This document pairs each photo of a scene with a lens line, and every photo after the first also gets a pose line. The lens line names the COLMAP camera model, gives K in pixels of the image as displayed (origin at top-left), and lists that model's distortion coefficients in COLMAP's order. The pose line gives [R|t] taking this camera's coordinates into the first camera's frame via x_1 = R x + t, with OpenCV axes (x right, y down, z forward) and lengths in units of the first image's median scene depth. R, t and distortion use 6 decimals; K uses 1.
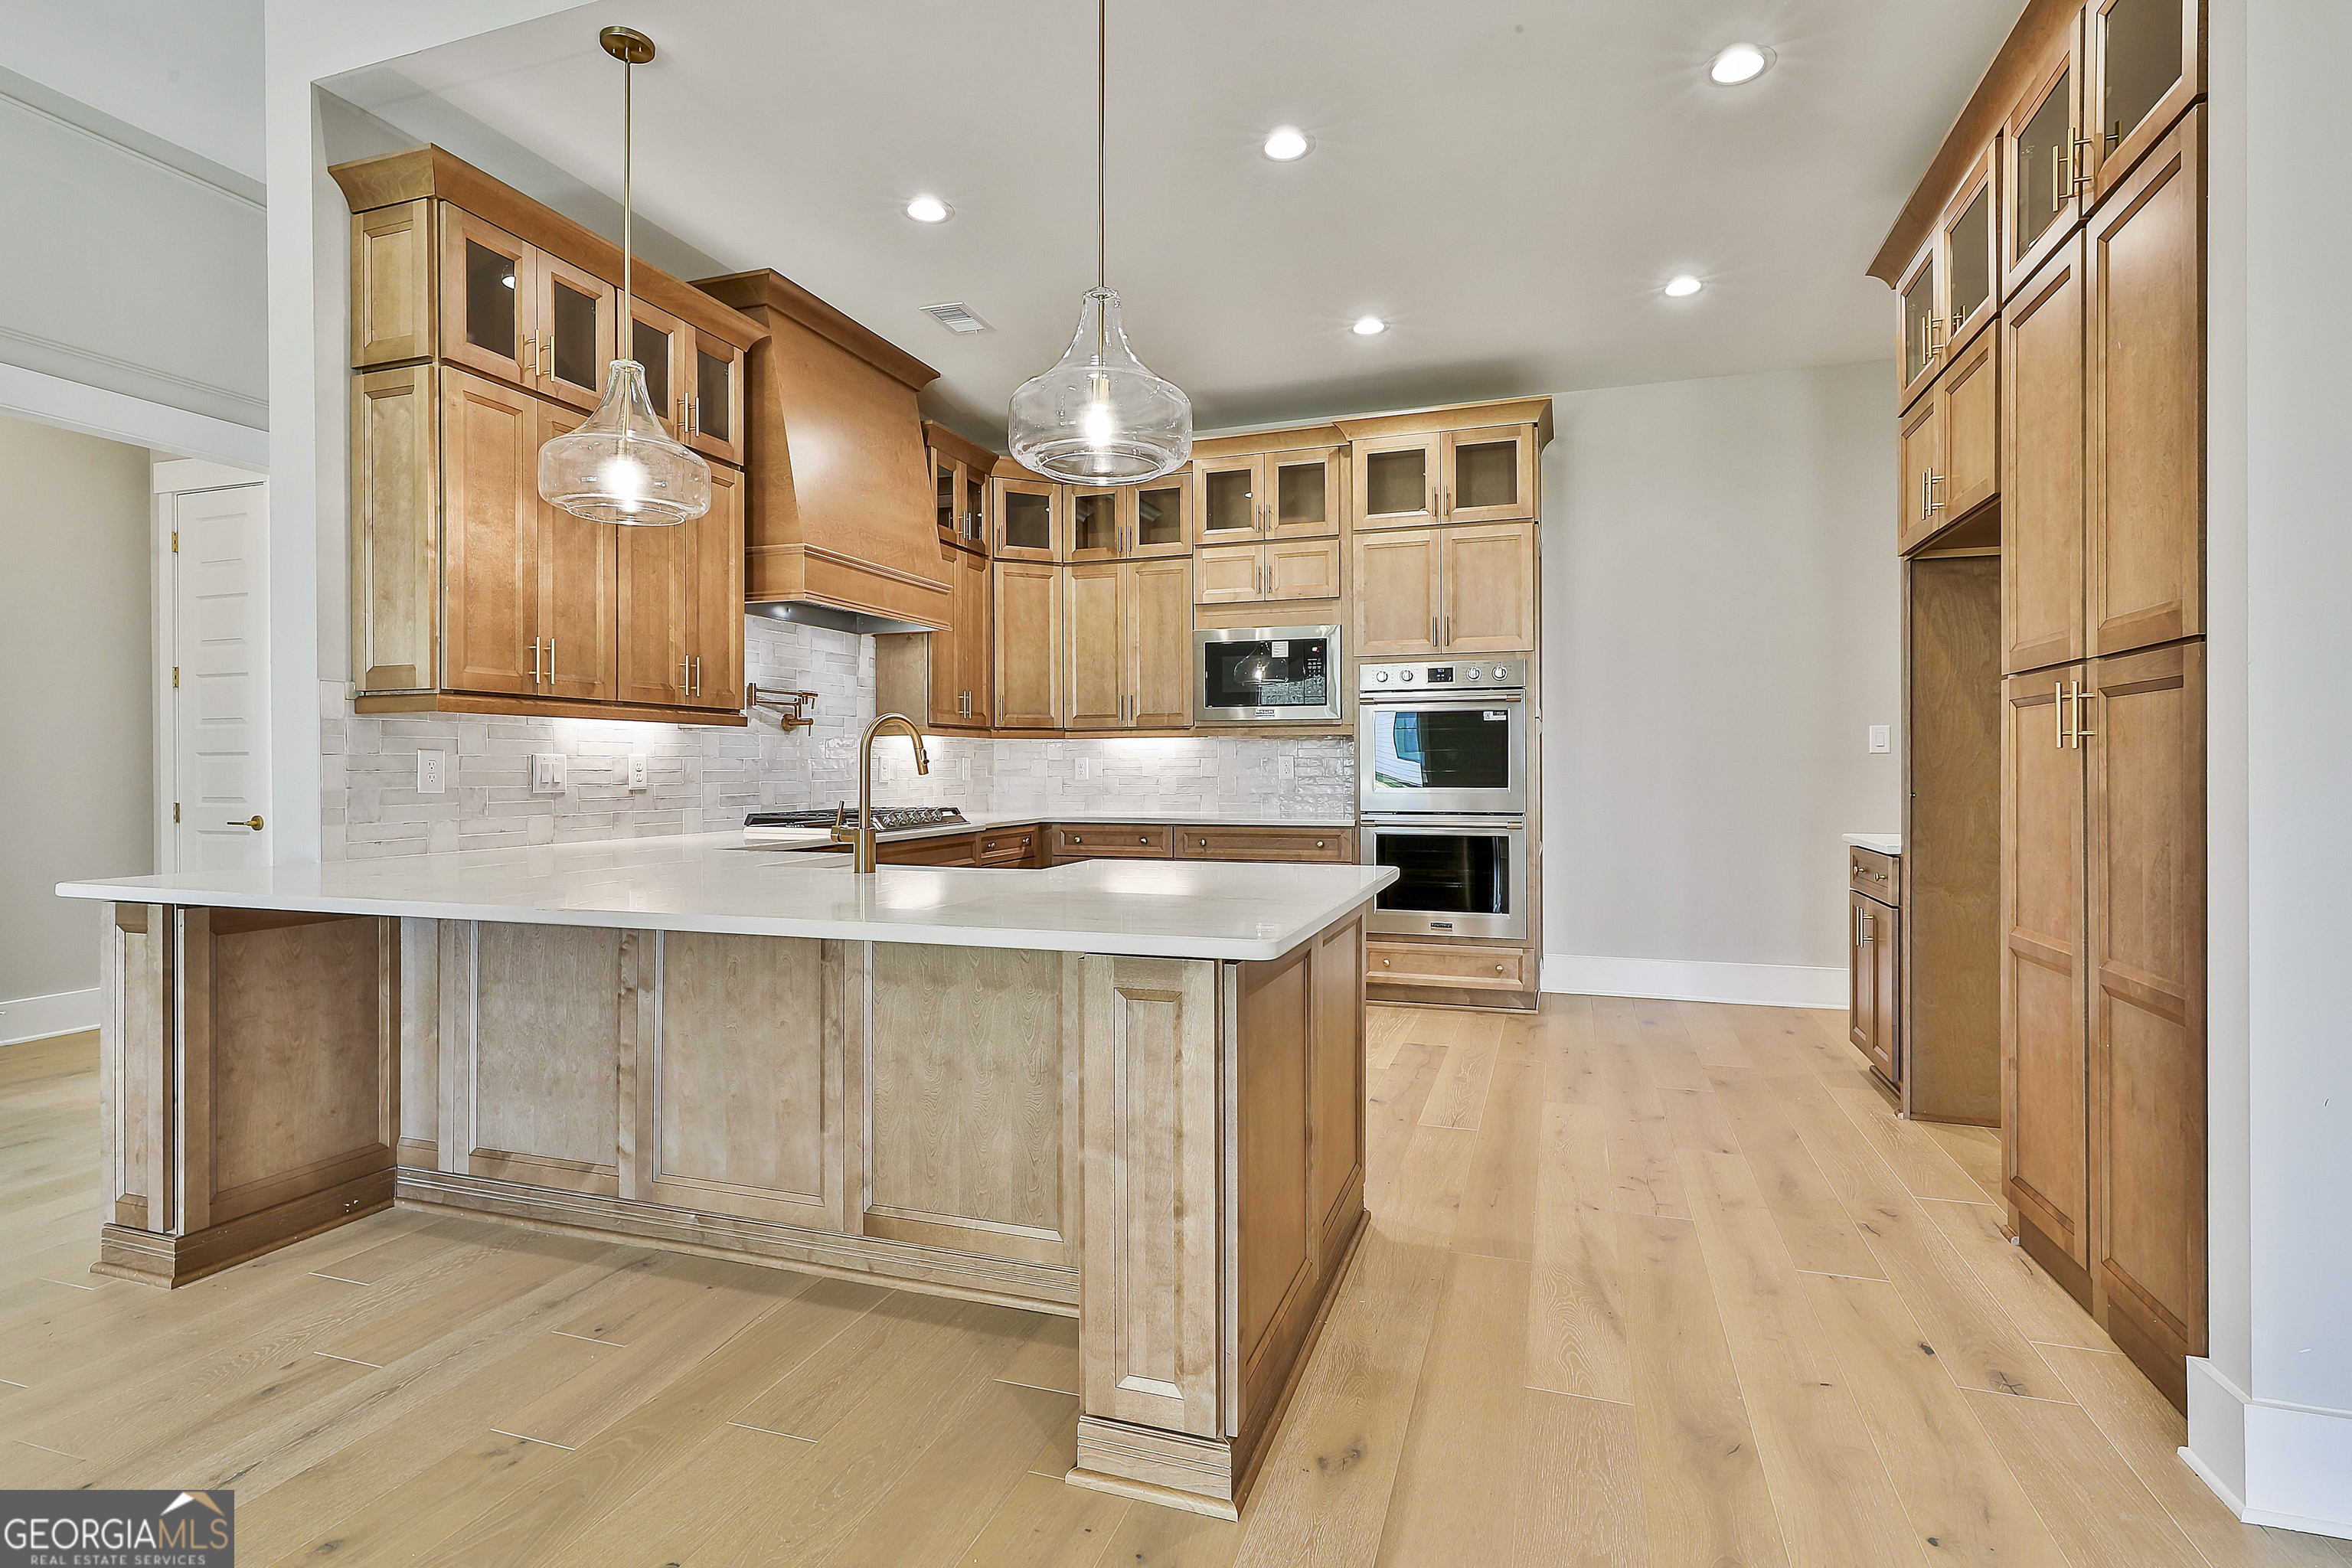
lens RADIAL K [[1141.6, 0, 1177.4], [0, 1141.6, 769.7], [0, 0, 1]] dist [-0.003256, 0.000185]
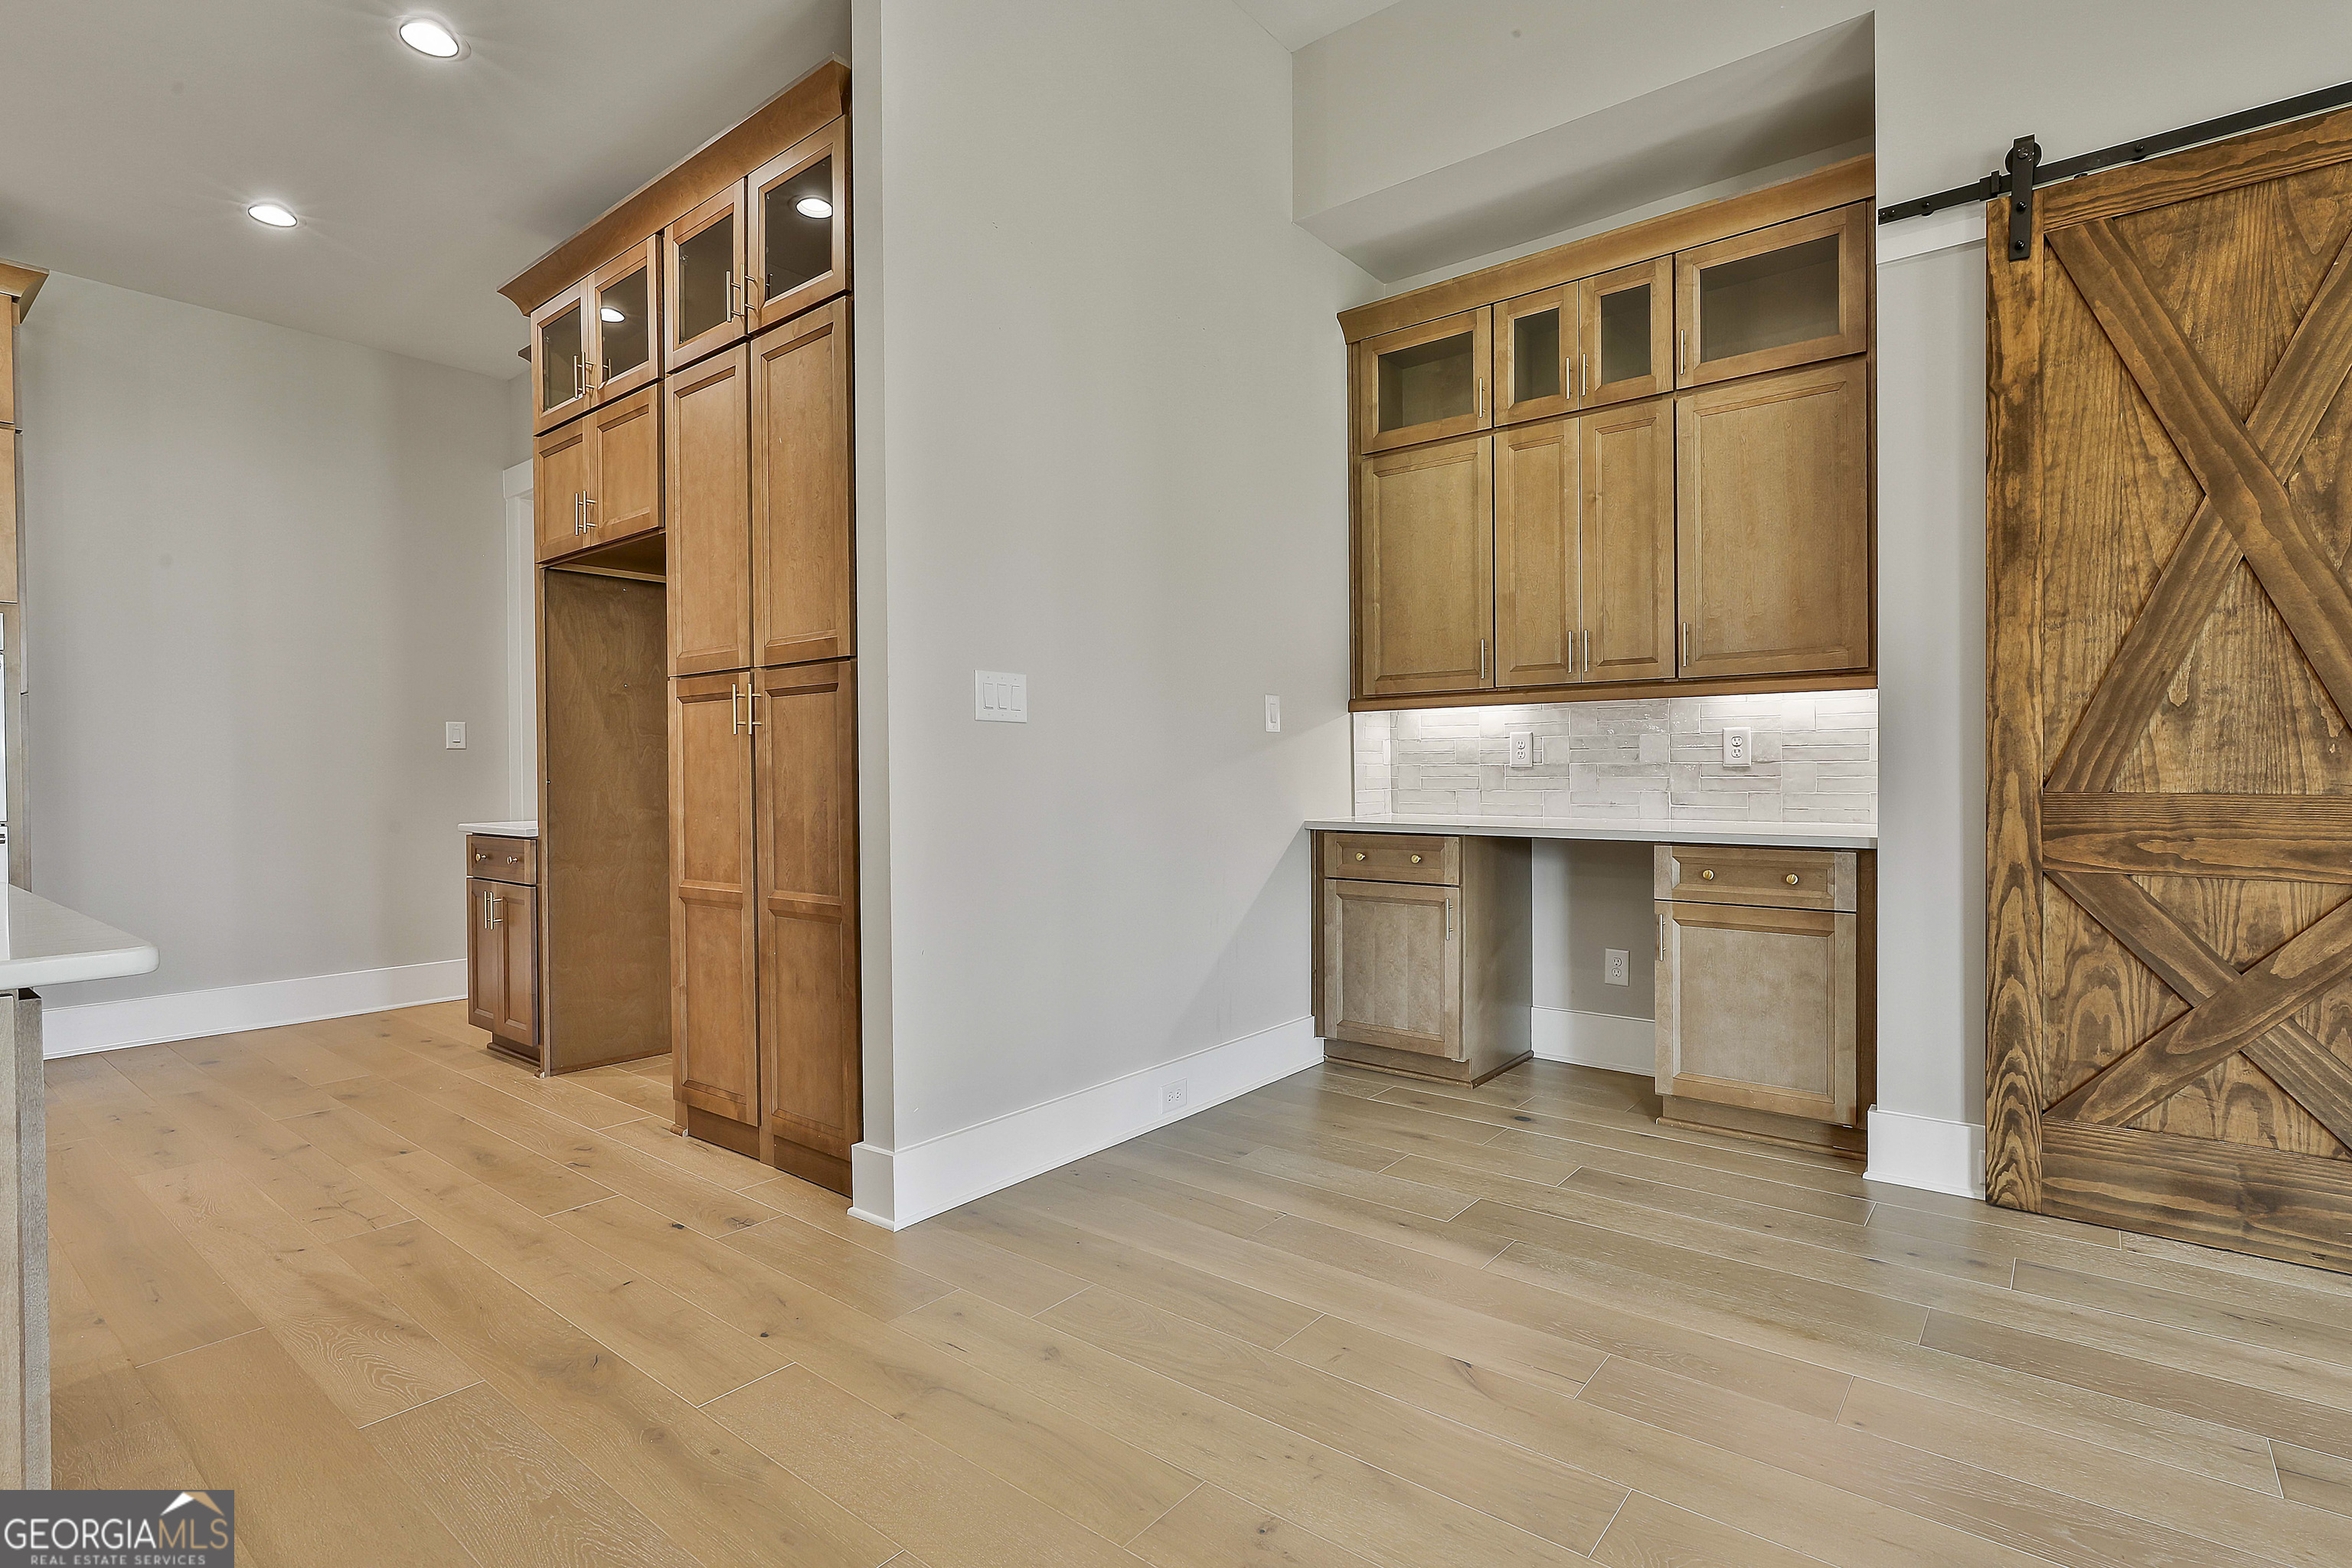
lens RADIAL K [[1133.8, 0, 1181.3], [0, 1133.8, 777.0], [0, 0, 1]] dist [-0.001400, 0.000930]
pose [[0.341946, -0.007606, 0.939689, -0.154547], [0.009981, 0.999940, 0.004462, 0.016479], [-0.939667, 0.007853, 0.342002, 0.043162]]
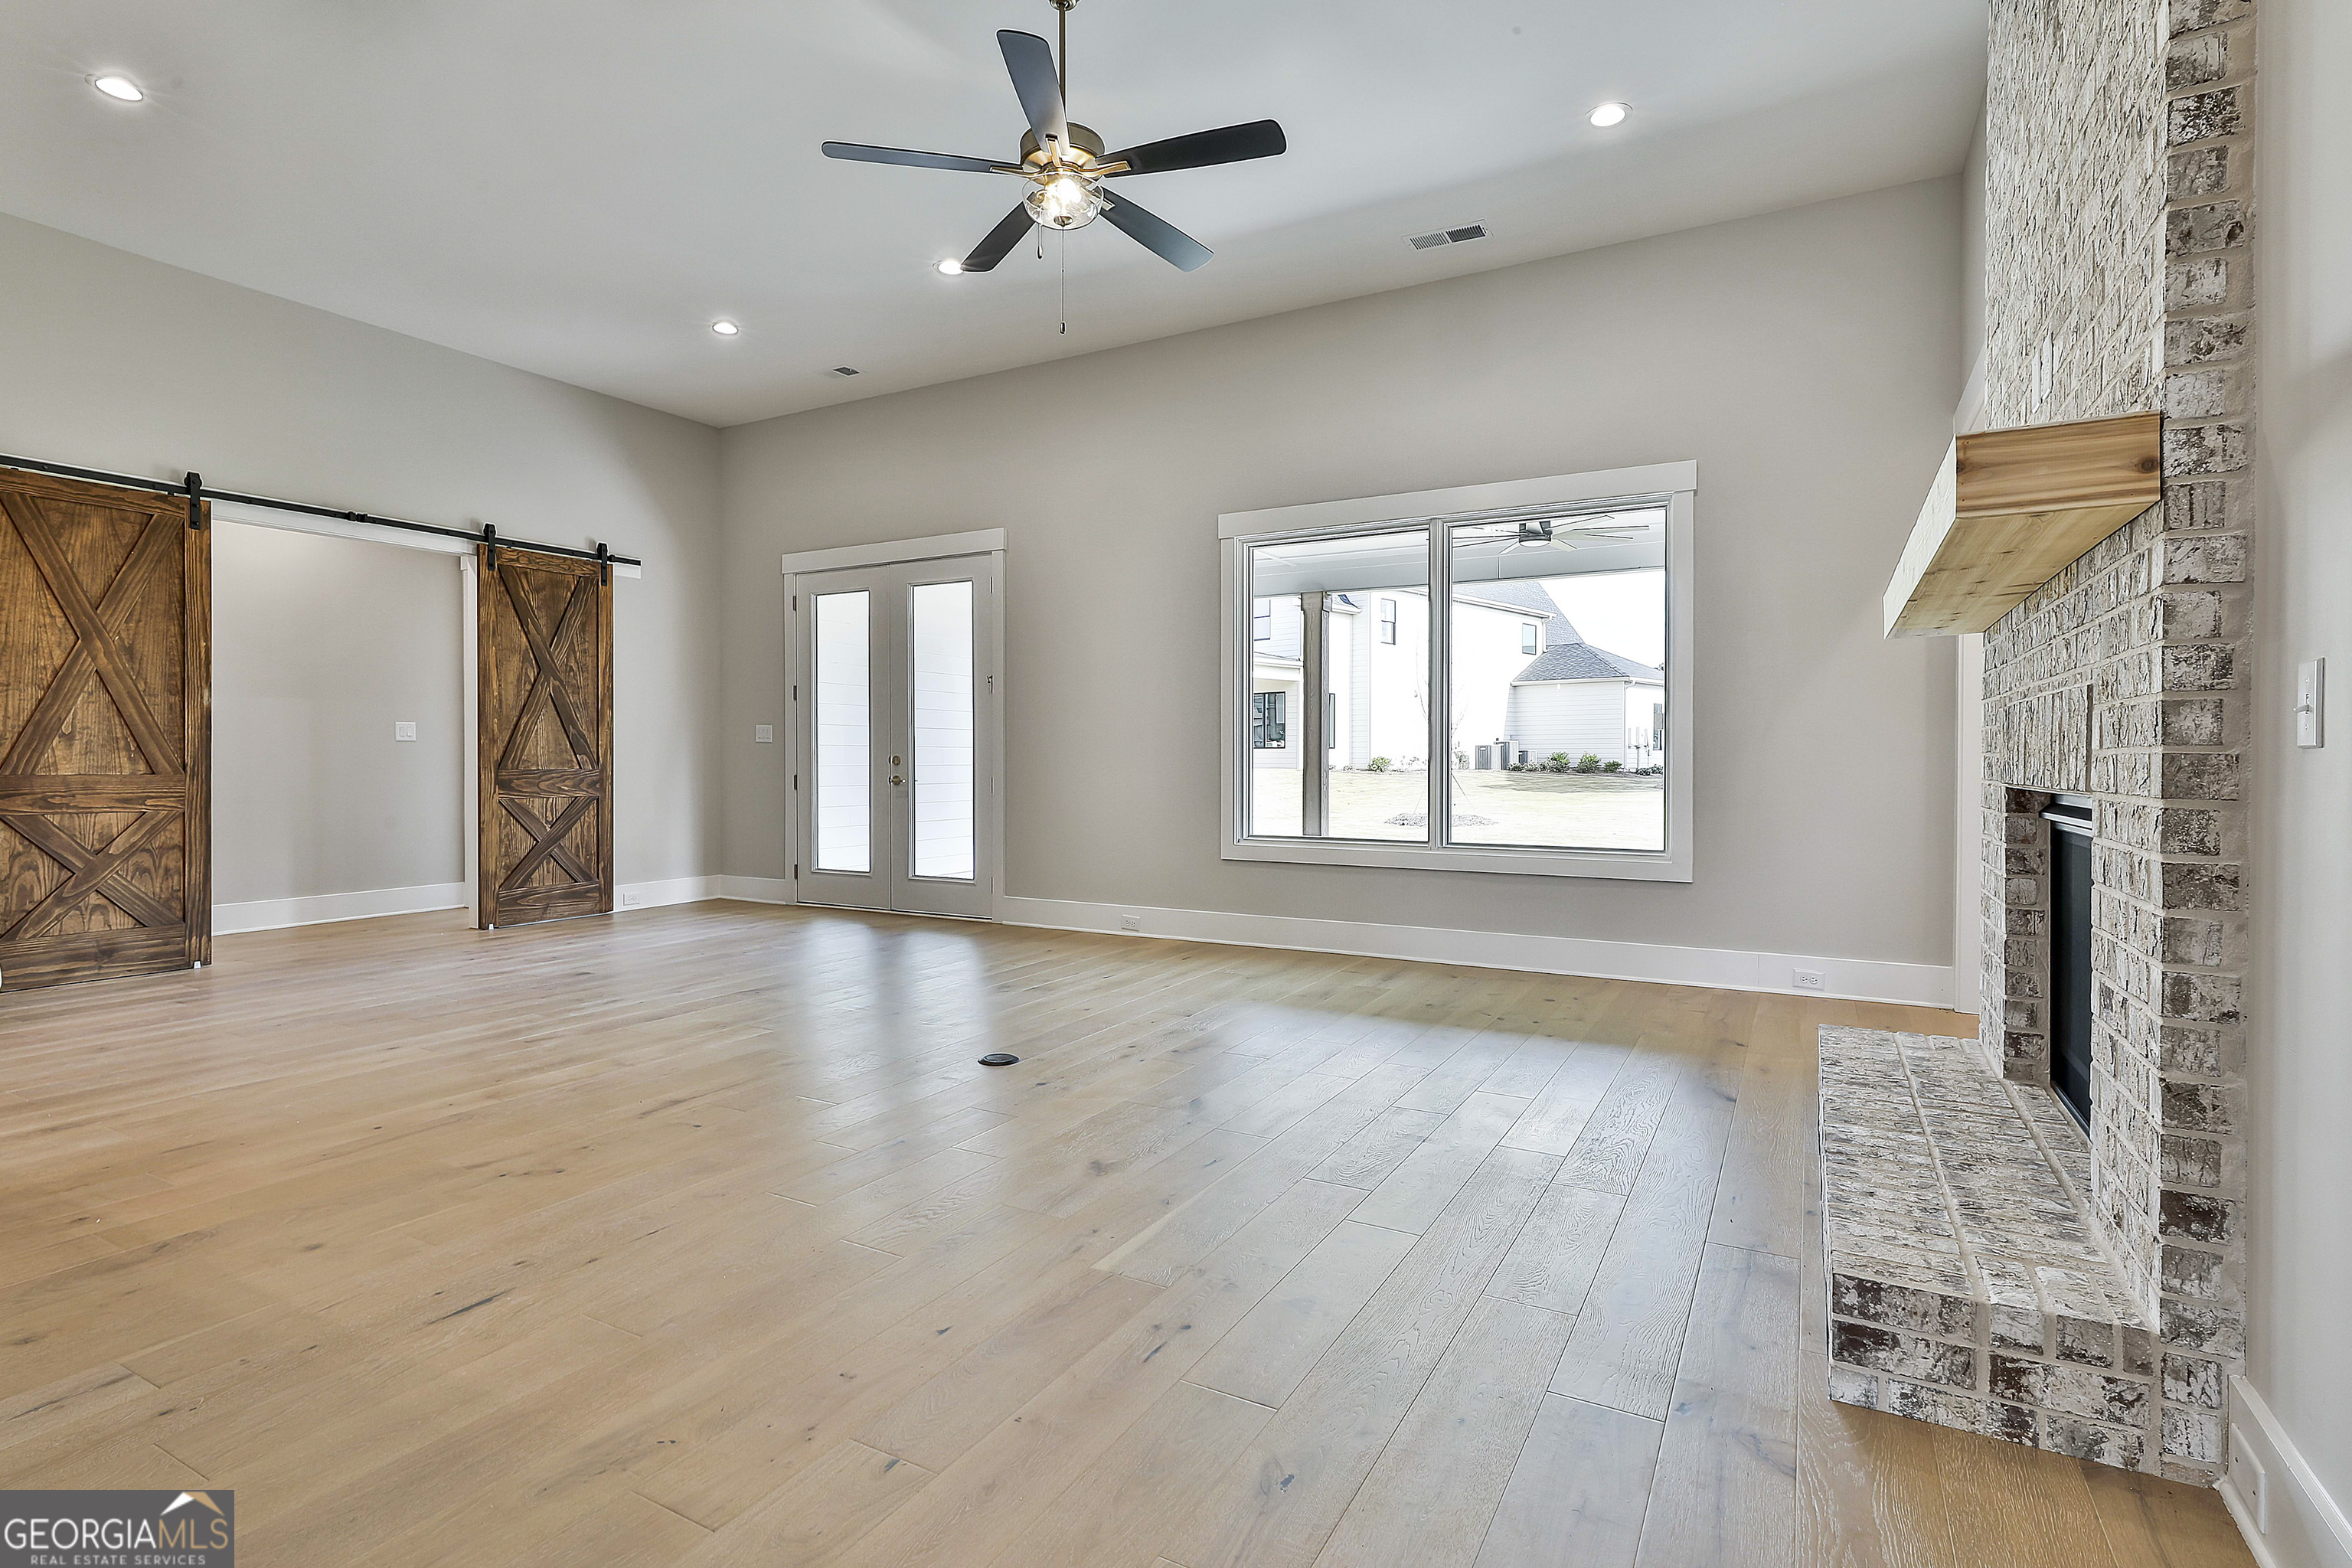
lens RADIAL K [[1135.0, 0, 1179.9], [0, 1135.0, 769.3], [0, 0, 1]] dist [-0.000695, 0.001031]
pose [[-0.983993, 0.002920, 0.178184, -0.894084], [0.004889, 0.999932, 0.010616, 0.019204], [-0.178141, 0.011317, -0.983940, 0.806001]]
